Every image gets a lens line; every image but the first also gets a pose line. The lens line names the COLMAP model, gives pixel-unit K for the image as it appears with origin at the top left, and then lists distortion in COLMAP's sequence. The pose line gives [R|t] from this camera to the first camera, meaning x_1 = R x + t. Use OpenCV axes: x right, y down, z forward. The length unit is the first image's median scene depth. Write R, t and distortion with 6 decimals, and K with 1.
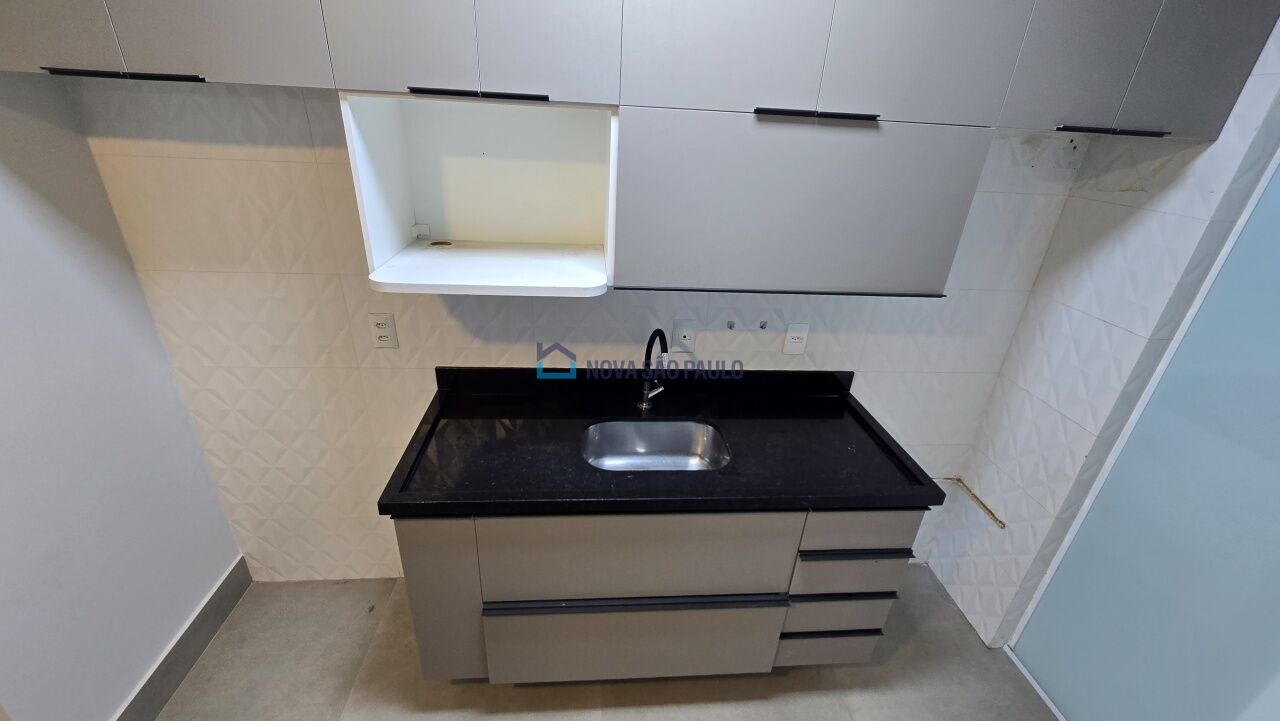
lens RADIAL K [[516.5, 0, 640.0], [0, 516.5, 360.5], [0, 0, 1]] dist [-0.001374, -0.000121]
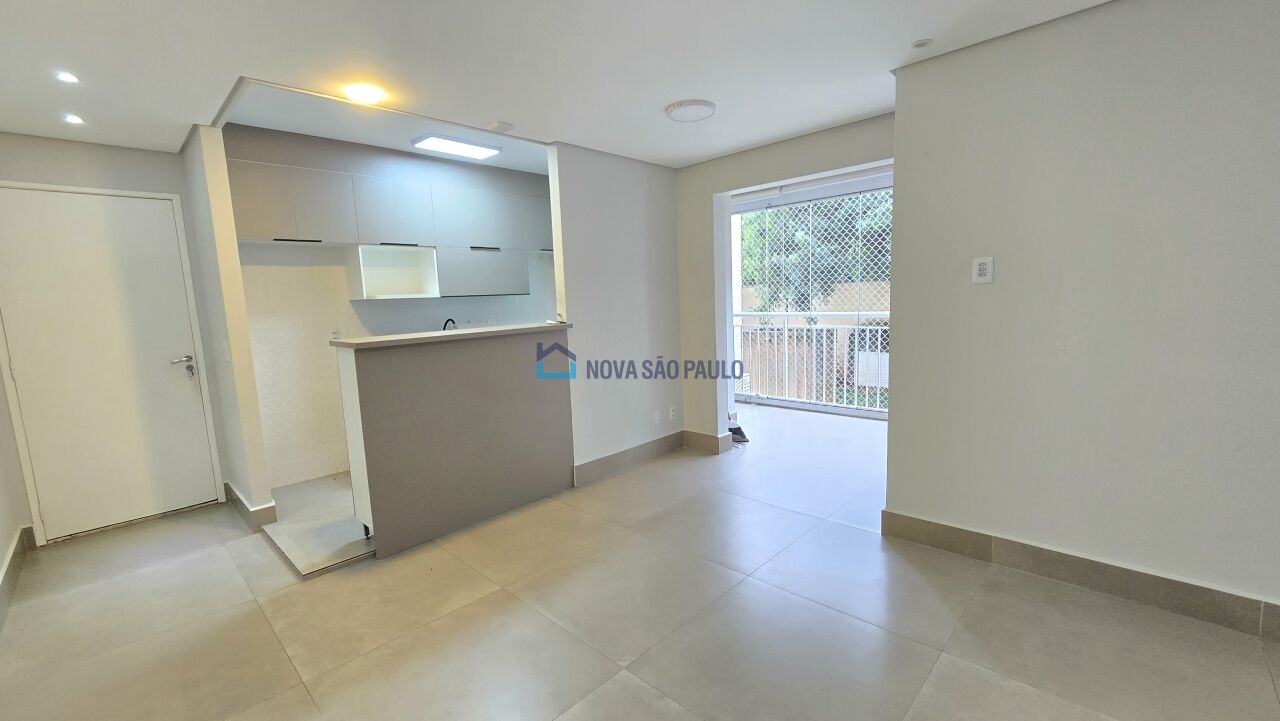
lens RADIAL K [[523.8, 0, 637.5], [0, 523.8, 360.5], [0, 0, 1]] dist [-0.003046, -0.000328]
pose [[0.746627, -0.161503, 0.645341, -1.053179], [0.354330, 0.917572, -0.180311, 1.012304], [-0.563026, 0.363289, 0.742309, -1.617898]]
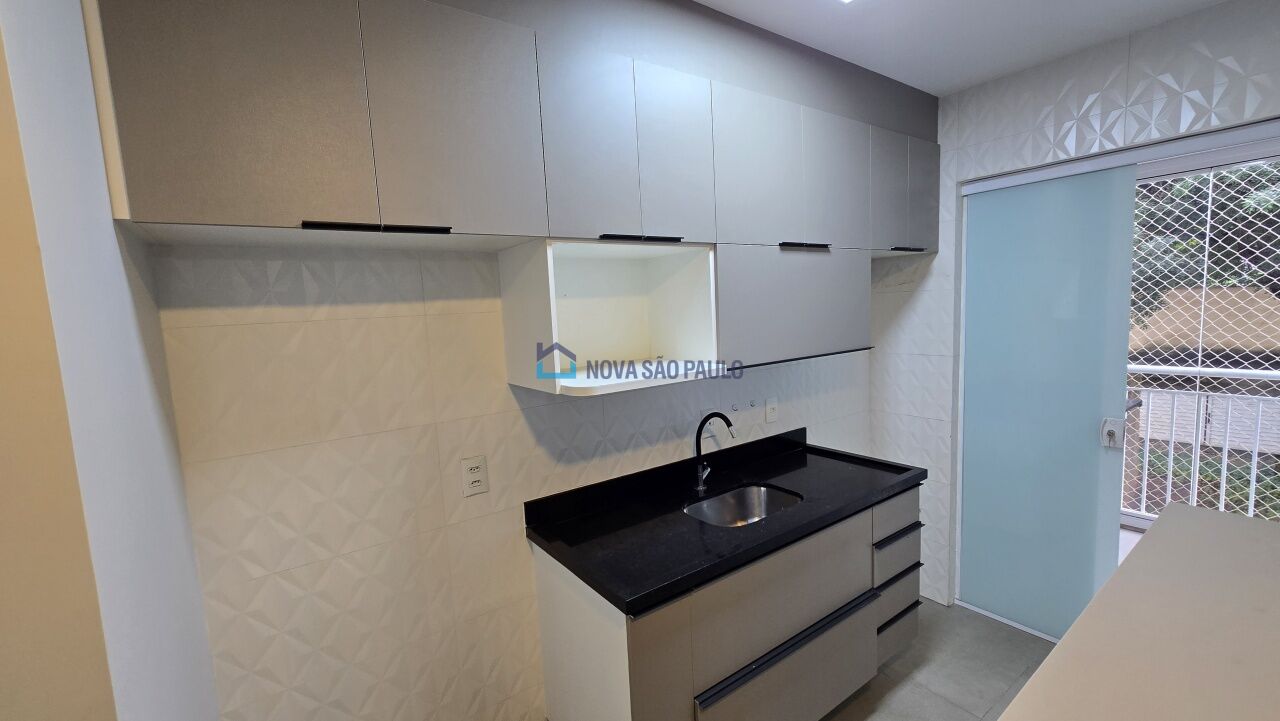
lens RADIAL K [[523.8, 0, 637.5], [0, 523.8, 360.5], [0, 0, 1]] dist [-0.003046, -0.000328]
pose [[0.855964, -0.144913, 0.496312, -0.696281], [0.302423, 0.918909, -0.253272, 0.085111], [-0.419363, 0.366888, 0.830378, -0.018948]]
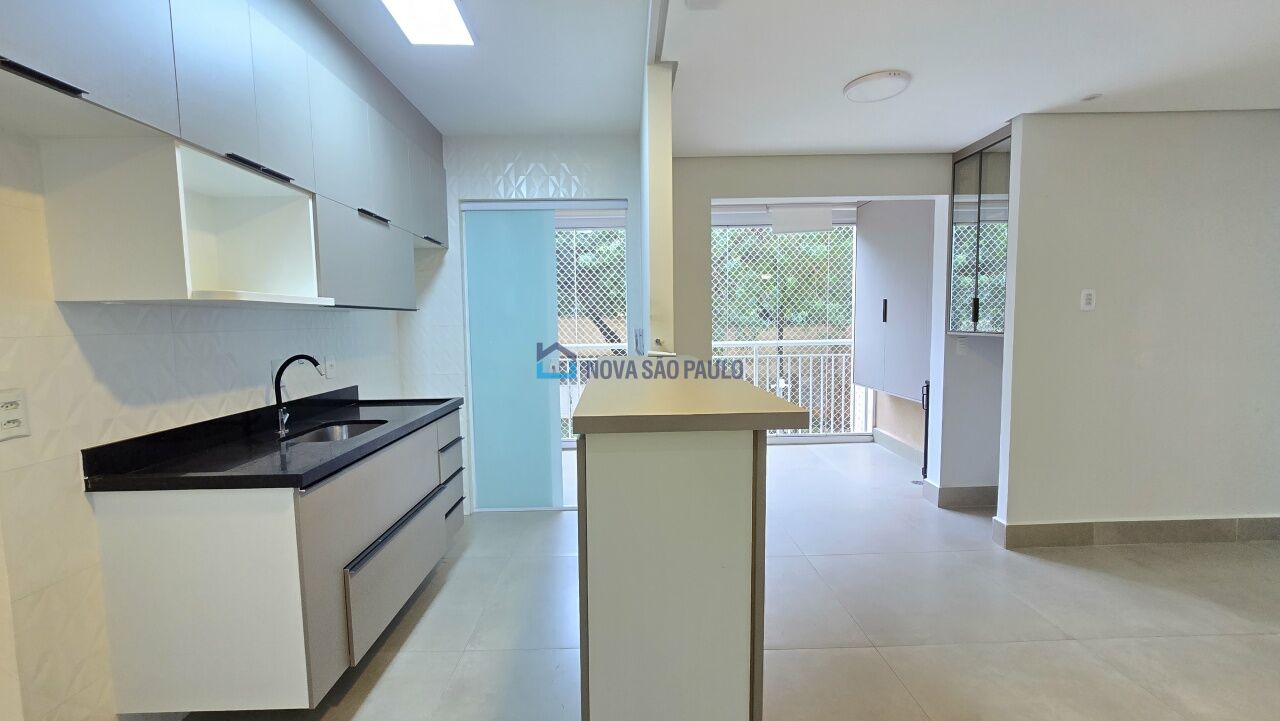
lens RADIAL K [[523.8, 0, 637.5], [0, 523.8, 360.5], [0, 0, 1]] dist [-0.003046, -0.000328]
pose [[0.057717, -0.127825, 0.990116, -1.189904], [0.446336, 0.890435, 0.088938, 0.213634], [-0.893002, 0.436791, 0.108446, 0.072549]]
